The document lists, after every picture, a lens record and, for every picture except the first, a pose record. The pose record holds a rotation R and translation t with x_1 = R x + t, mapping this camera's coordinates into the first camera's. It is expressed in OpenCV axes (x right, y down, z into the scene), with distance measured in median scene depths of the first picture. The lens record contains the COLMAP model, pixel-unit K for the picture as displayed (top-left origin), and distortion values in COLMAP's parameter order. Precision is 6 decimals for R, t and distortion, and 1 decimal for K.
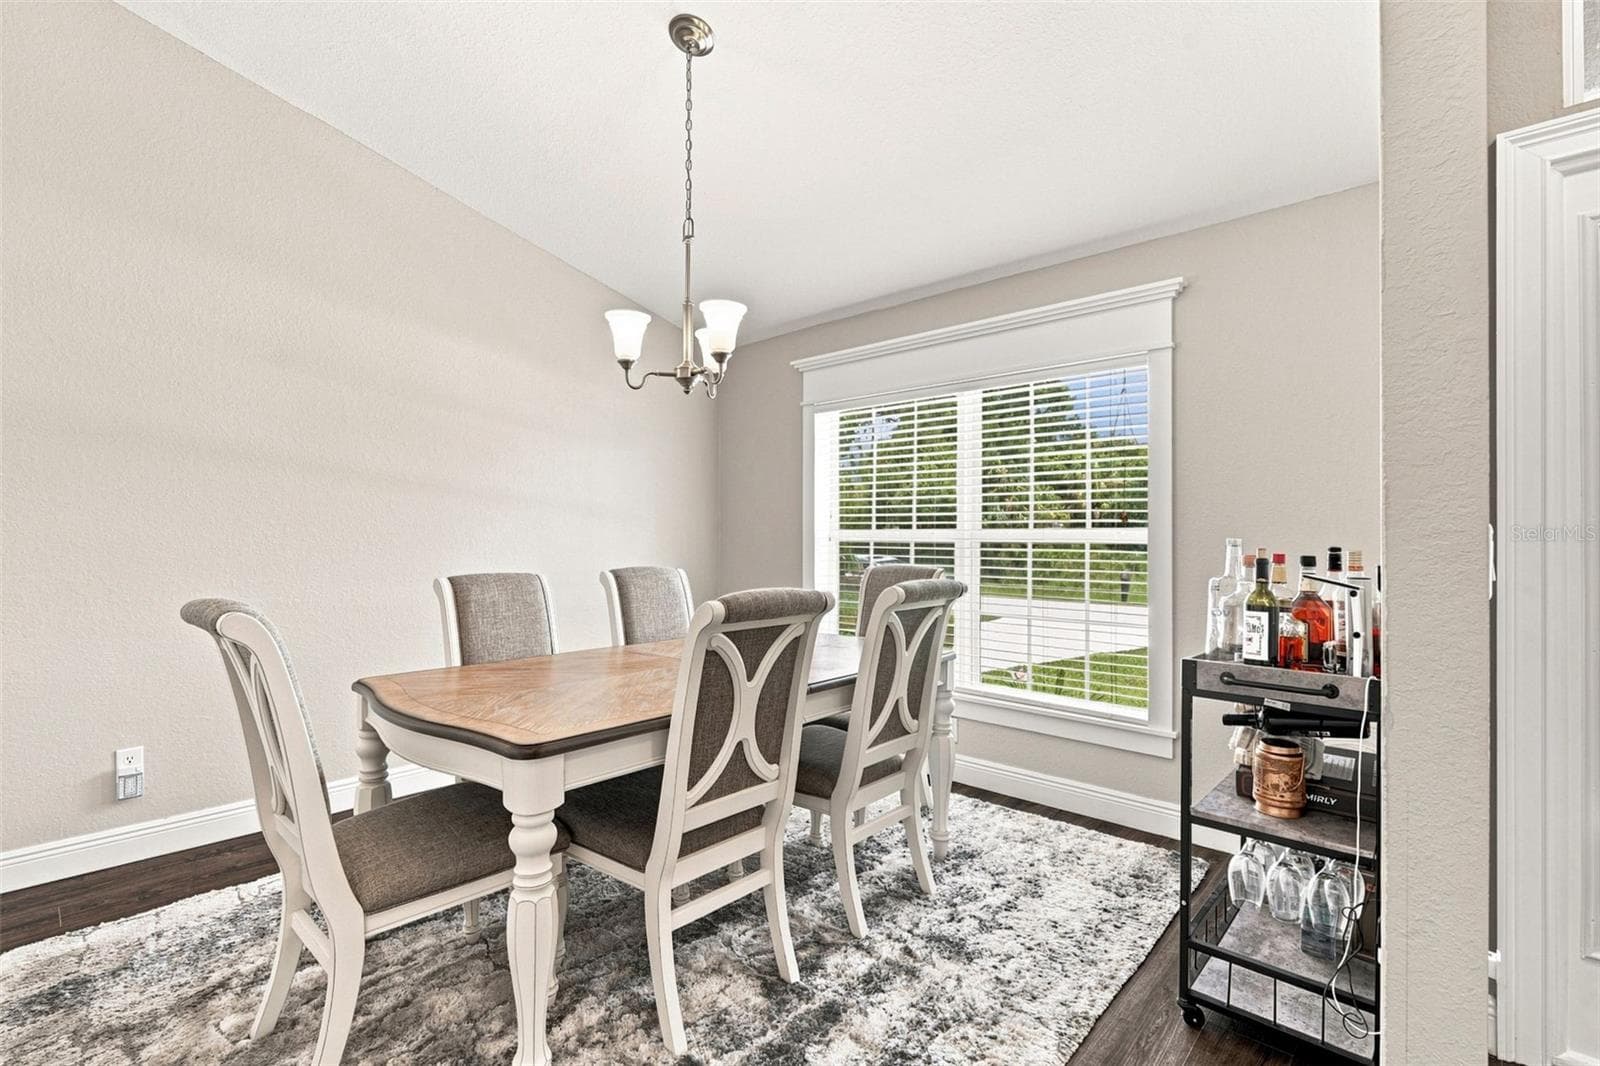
lens RADIAL K [[724.9, 0, 796.9], [0, 724.9, 522.2], [0, 0, 1]] dist [0.001603, -0.001794]
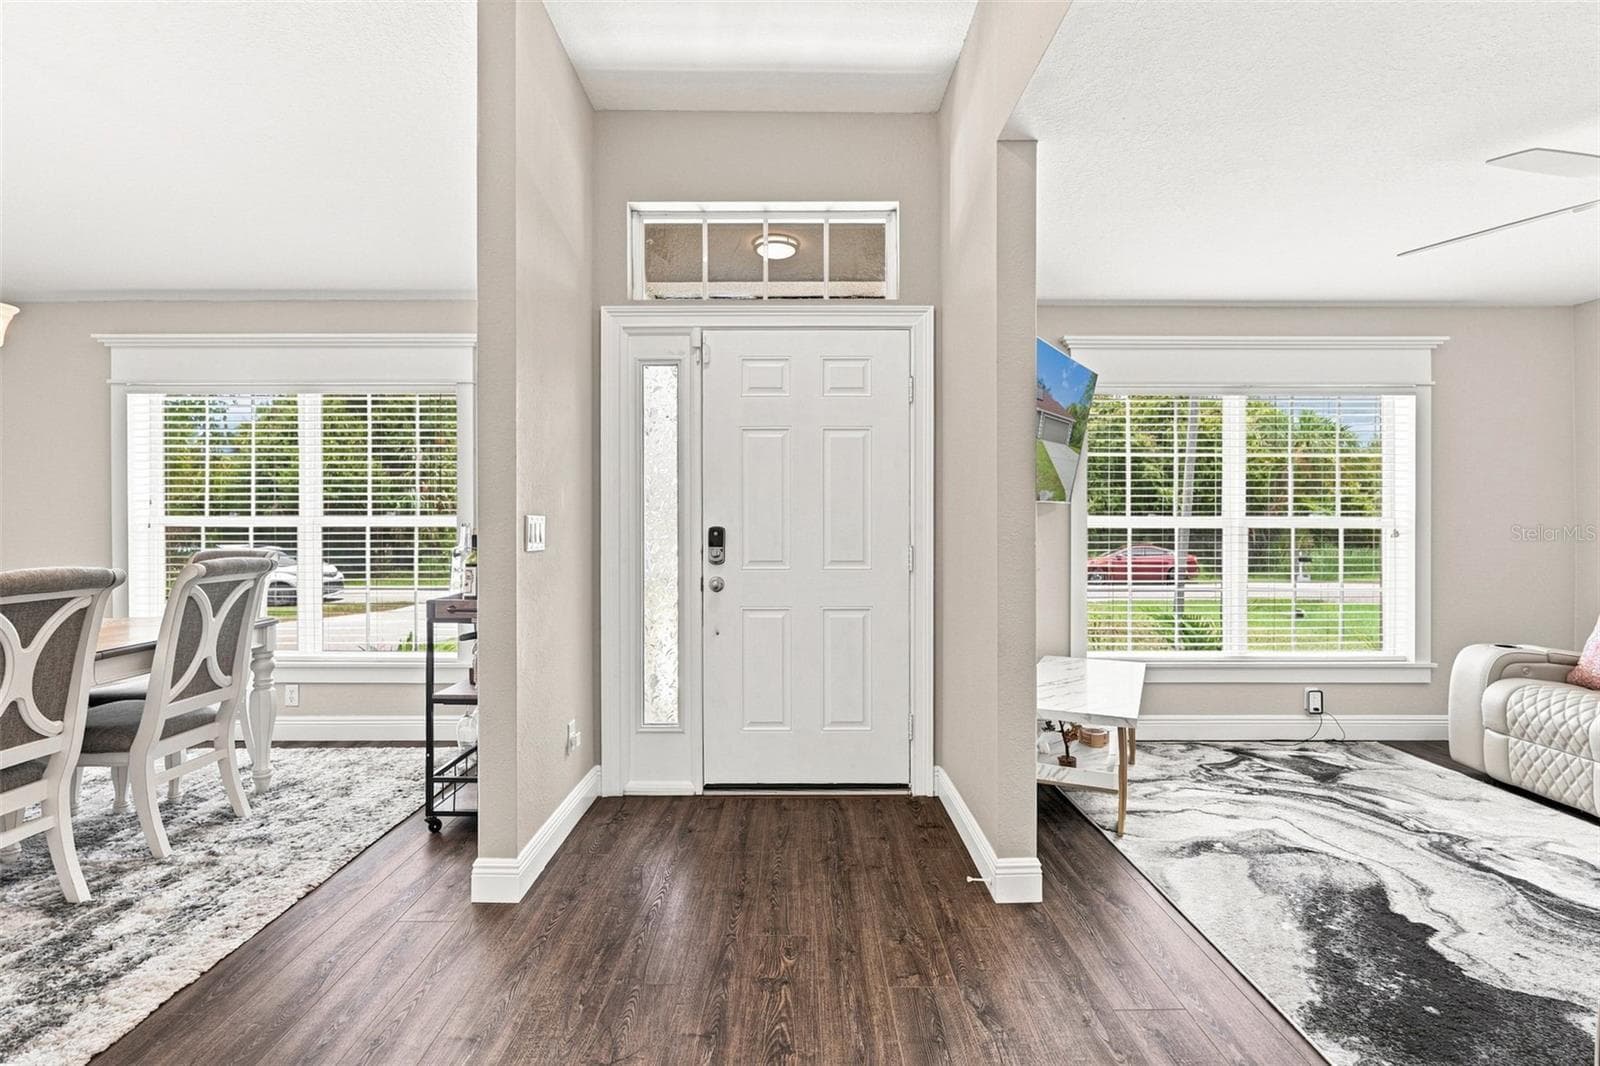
lens RADIAL K [[724.9, 0, 796.9], [0, 724.9, 522.2], [0, 0, 1]] dist [0.001603, -0.001794]
pose [[0.734659, -0.006072, 0.678409, 0.043737], [-0.009583, 0.999767, 0.019325, -0.014850], [-0.678368, -0.020698, 0.734430, -0.531115]]
